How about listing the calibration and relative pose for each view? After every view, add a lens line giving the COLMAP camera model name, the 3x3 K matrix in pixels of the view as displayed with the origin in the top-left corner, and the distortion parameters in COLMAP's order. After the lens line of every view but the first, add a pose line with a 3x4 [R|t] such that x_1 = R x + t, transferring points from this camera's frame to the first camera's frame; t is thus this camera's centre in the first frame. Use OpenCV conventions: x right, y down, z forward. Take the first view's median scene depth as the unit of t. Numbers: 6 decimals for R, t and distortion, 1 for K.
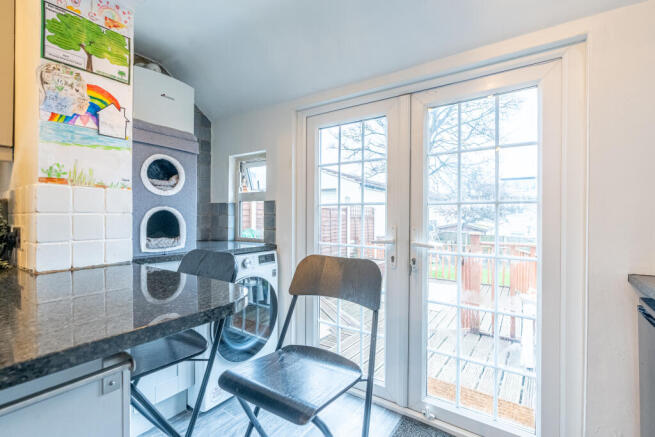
lens RADIAL K [[302.1, 0, 323.9], [0, 302.1, 216.9], [0, 0, 1]] dist [-0.001553, 0.000173]
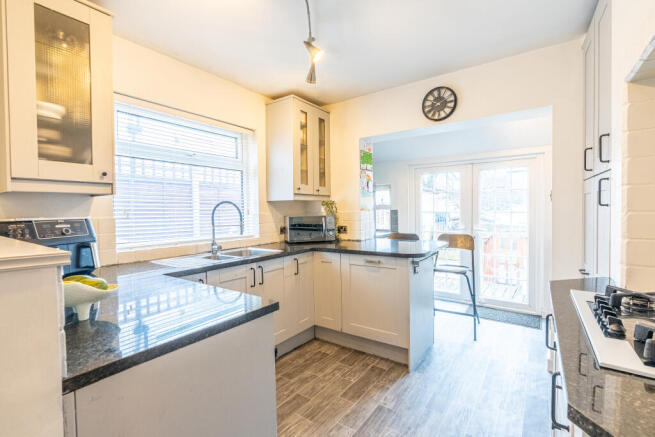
lens RADIAL K [[302.1, 0, 323.9], [0, 302.1, 216.9], [0, 0, 1]] dist [-0.001553, 0.000173]
pose [[0.999745, -0.020324, -0.009852, -1.215709], [0.020549, 0.999518, 0.023288, -0.124457], [0.009374, -0.023485, 0.999680, -1.929589]]
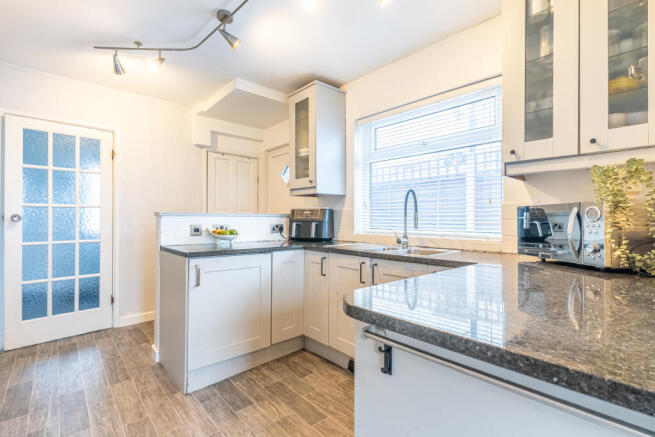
lens RADIAL K [[302.1, 0, 323.9], [0, 302.1, 216.9], [0, 0, 1]] dist [-0.001553, 0.000173]
pose [[-0.226377, -0.013413, -0.973947, 0.077248], [-0.001618, 0.999909, -0.013395, 0.001223], [0.974038, -0.001457, -0.226378, 0.198904]]
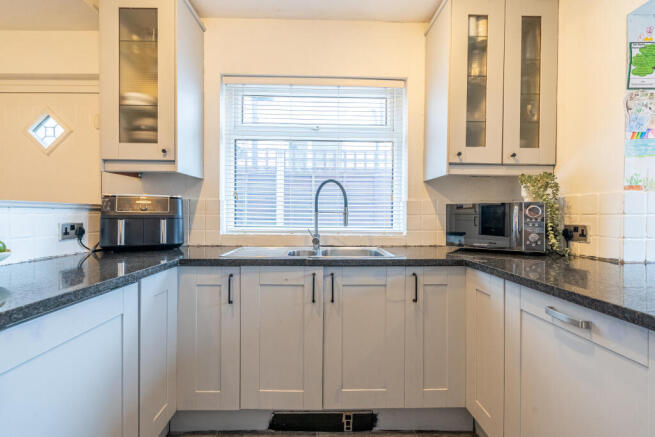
lens RADIAL K [[302.1, 0, 323.9], [0, 302.1, 216.9], [0, 0, 1]] dist [-0.001553, 0.000173]
pose [[0.590625, 0.004511, -0.806934, -0.636931], [-0.001487, 0.999989, 0.004502, -0.006486], [0.806945, -0.001460, 0.590625, -0.707739]]
